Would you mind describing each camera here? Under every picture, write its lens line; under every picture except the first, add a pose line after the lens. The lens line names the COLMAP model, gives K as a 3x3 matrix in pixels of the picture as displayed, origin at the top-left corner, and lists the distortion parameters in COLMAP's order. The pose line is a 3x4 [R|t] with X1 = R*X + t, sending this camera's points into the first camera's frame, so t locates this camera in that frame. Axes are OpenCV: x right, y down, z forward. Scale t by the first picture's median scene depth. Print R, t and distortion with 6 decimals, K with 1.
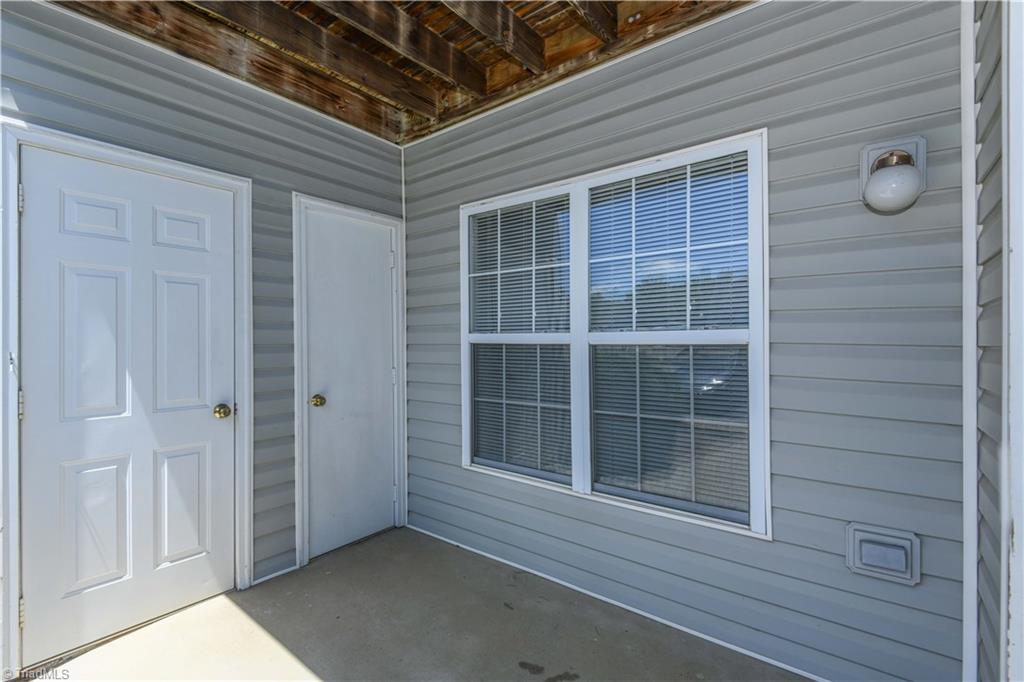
lens RADIAL K [[461.0, 0, 510.7], [0, 461.0, 340.5], [0, 0, 1]] dist [0.005703, -0.000400]
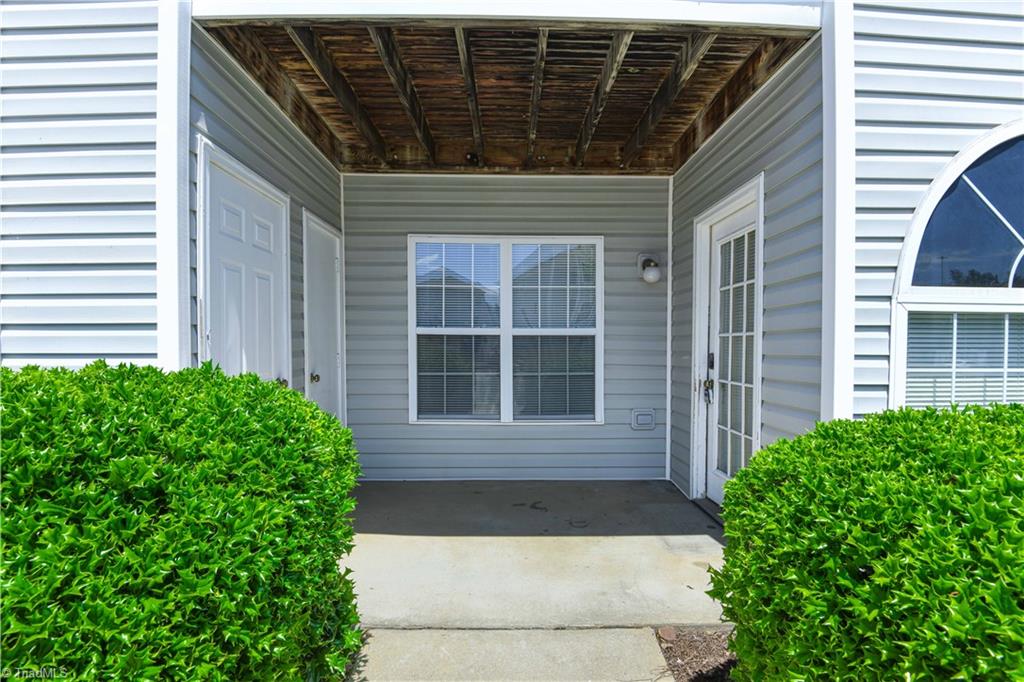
lens RADIAL K [[461.0, 0, 515.9], [0, 461.0, 345.9], [0, 0, 1]] dist [0.005703, -0.000400]
pose [[0.773955, 0.000062, 0.633241, -0.786130], [-0.006711, 0.999945, 0.008103, 0.029864], [-0.633205, -0.010521, 0.773912, -0.294803]]
